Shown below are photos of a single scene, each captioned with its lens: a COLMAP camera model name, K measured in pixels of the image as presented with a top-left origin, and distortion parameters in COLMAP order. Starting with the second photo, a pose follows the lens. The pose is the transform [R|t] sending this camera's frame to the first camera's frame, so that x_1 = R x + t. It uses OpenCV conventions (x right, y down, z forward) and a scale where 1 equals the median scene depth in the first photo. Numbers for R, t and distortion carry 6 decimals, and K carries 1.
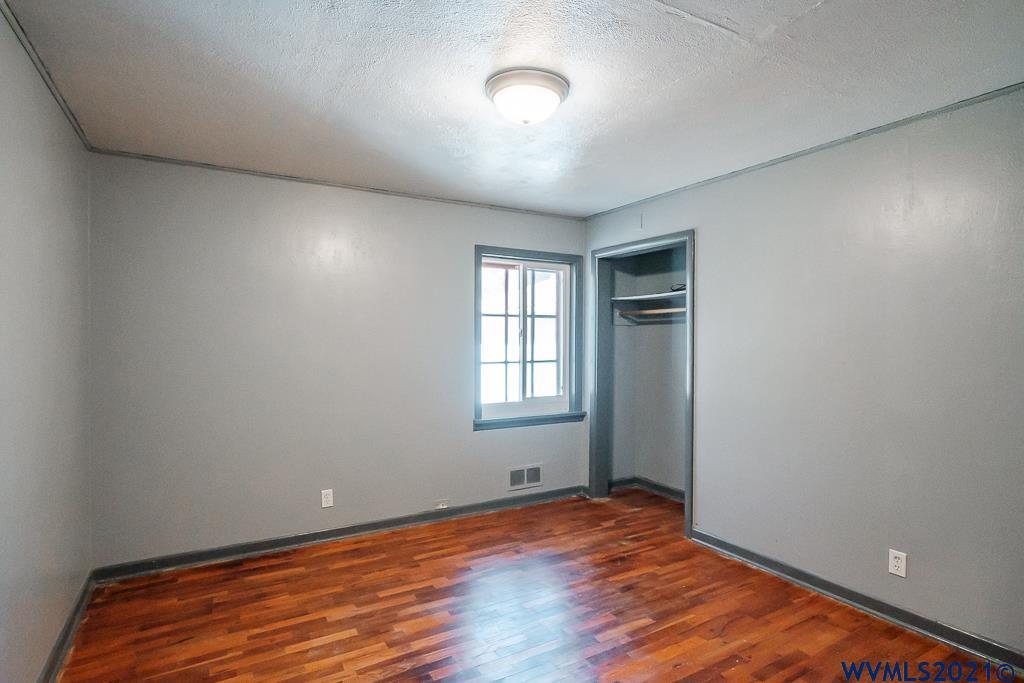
lens RADIAL K [[506.8, 0, 497.6], [0, 506.8, 345.7], [0, 0, 1]] dist [-0.001191, 0.001650]
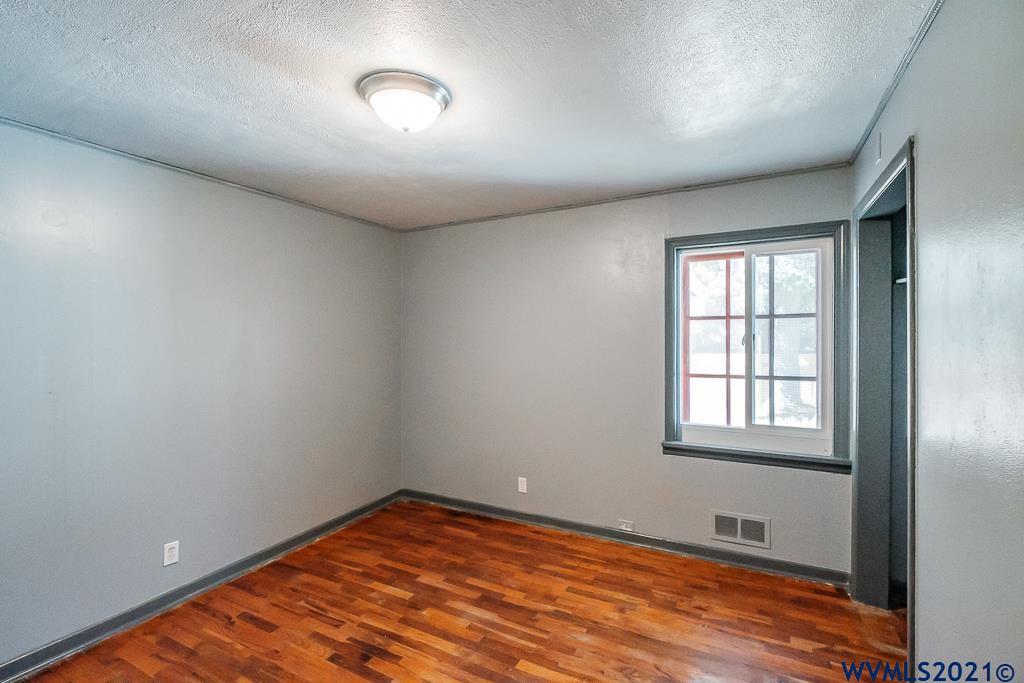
lens RADIAL K [[452.6, 0, 540.6], [0, 452.6, 339.5], [0, 0, 1]] dist [-0.003951, -0.000677]
pose [[0.564562, 0.000821, -0.825390, 0.583128], [0.004271, 0.999983, 0.003916, -0.038991], [0.825380, -0.005736, 0.564549, 0.483915]]
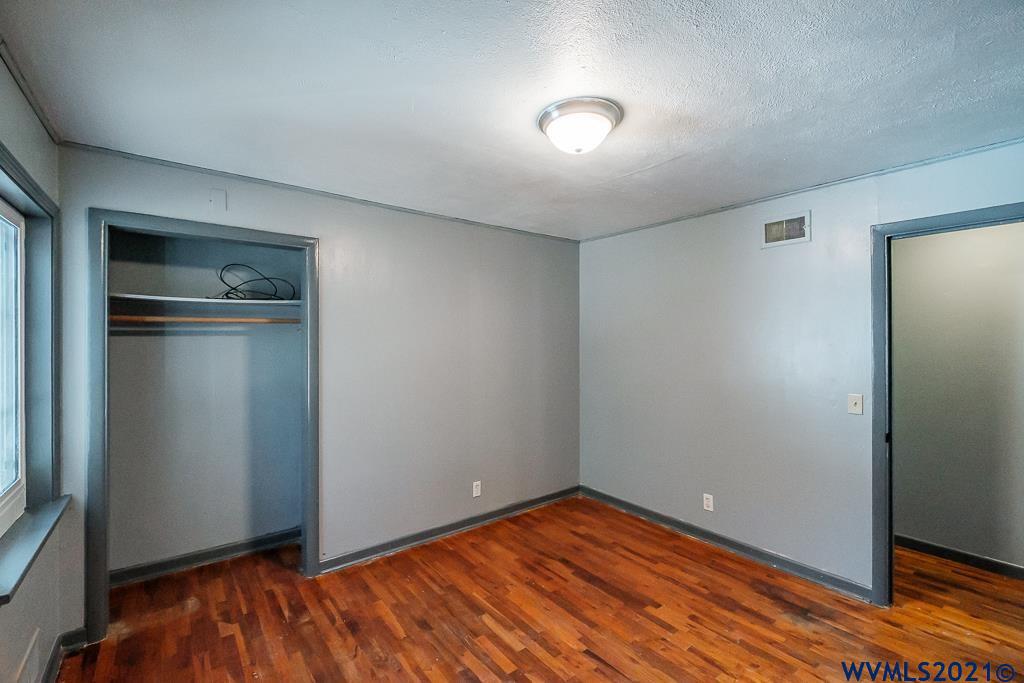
lens RADIAL K [[452.6, 0, 520.3], [0, 452.6, 338.4], [0, 0, 1]] dist [-0.003951, -0.000677]
pose [[-0.147121, -0.002121, 0.989116, -0.531353], [0.011633, 0.999925, 0.003875, -0.051236], [-0.989050, 0.012076, -0.147085, 0.825372]]
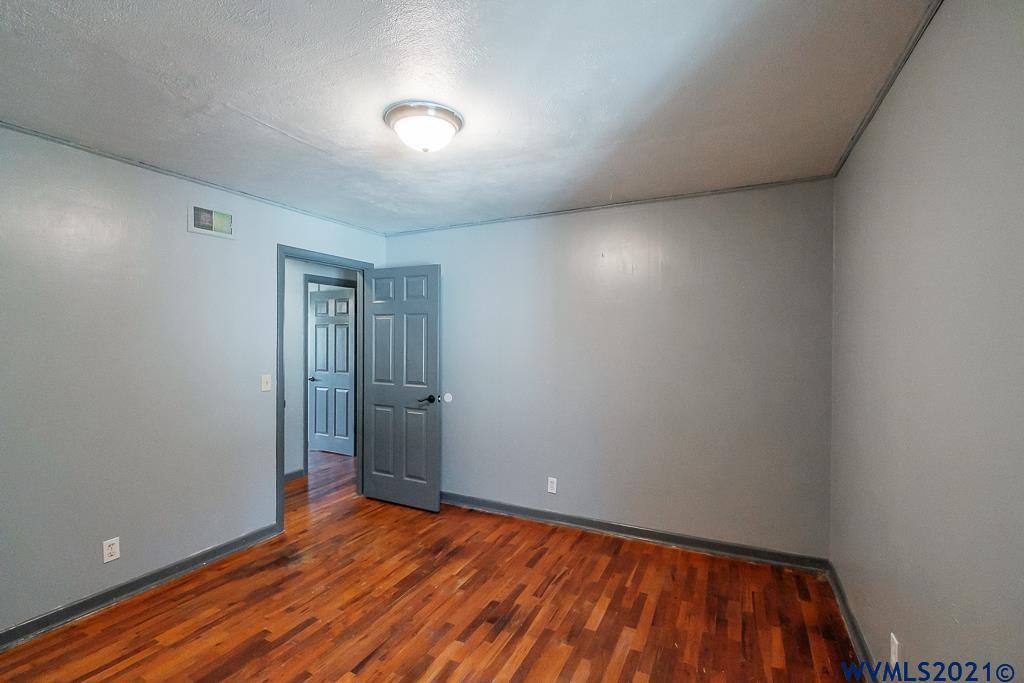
lens RADIAL K [[452.6, 0, 512.4], [0, 452.6, 337.7], [0, 0, 1]] dist [-0.003951, -0.000677]
pose [[-0.826044, -0.007999, -0.563549, 0.289693], [-0.010499, 0.999944, 0.001195, -0.031945], [0.563508, 0.006904, -0.826082, 1.251110]]
